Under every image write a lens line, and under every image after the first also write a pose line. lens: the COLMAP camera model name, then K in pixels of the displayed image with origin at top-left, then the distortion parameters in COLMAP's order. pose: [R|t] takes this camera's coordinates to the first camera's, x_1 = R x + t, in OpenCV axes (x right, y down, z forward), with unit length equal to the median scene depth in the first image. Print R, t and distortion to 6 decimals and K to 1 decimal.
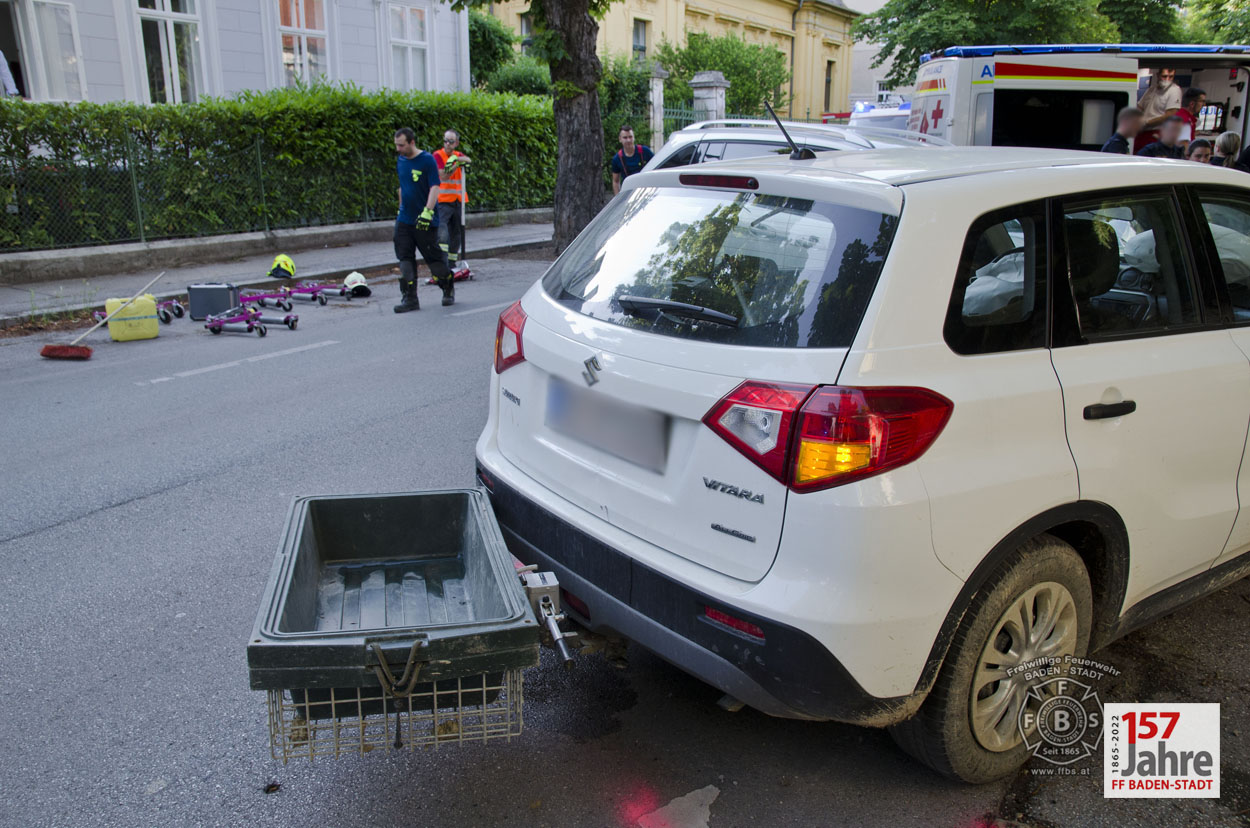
lens RADIAL K [[976.5, 0, 634.8], [0, 976.5, 409.3], [0, 0, 1]] dist [-0.092662, 0.093664]
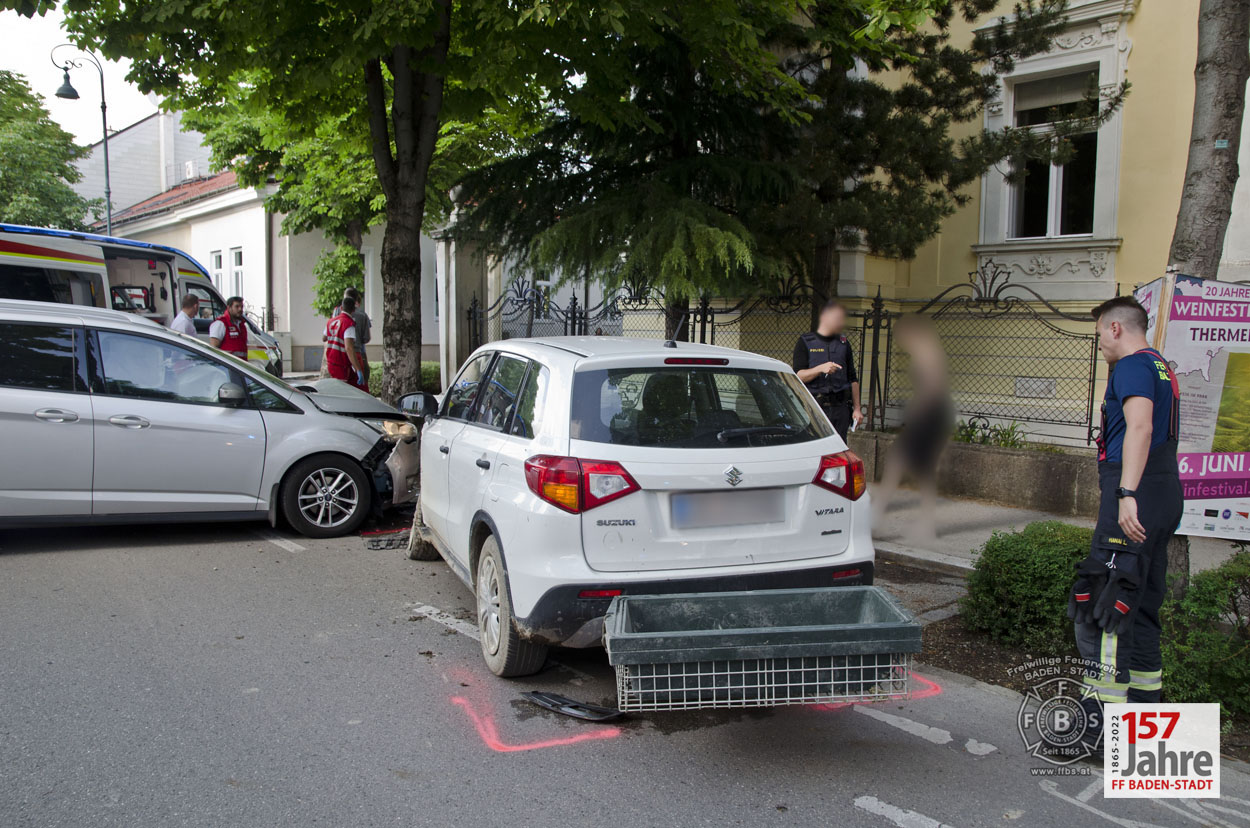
lens RADIAL K [[933.7, 0, 615.0], [0, 933.7, 422.9], [0, 0, 1]] dist [-0.095941, 0.073170]
pose [[0.257557, -0.089518, 0.962108, -1.664325], [0.232760, 0.972127, 0.028141, -0.226345], [-0.937810, 0.216692, 0.271214, 0.775829]]
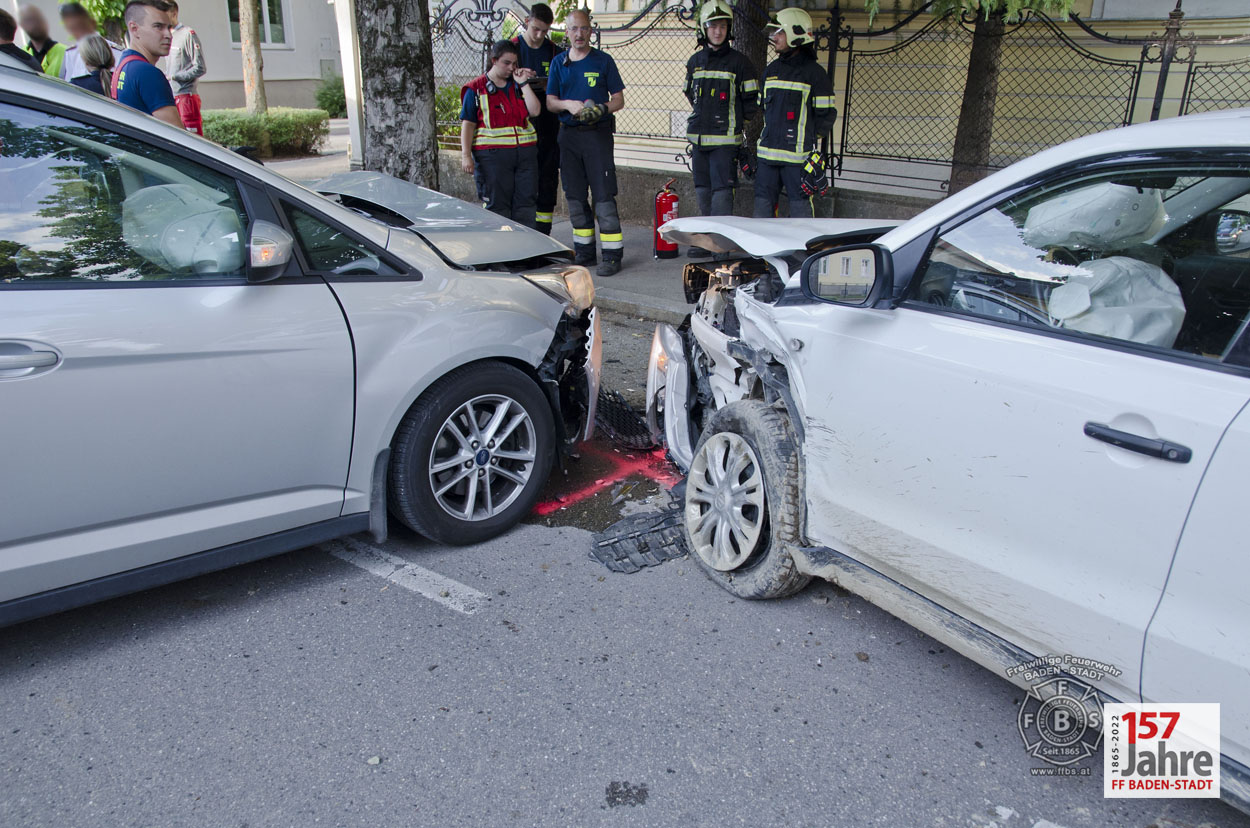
lens RADIAL K [[933.7, 0, 611.9], [0, 933.7, 420.4], [0, 0, 1]] dist [-0.095941, 0.073170]
pose [[0.020756, -0.361962, 0.931962, -0.345898], [0.245718, 0.905418, 0.346180, -0.586707], [-0.969119, 0.221814, 0.107733, 2.117762]]
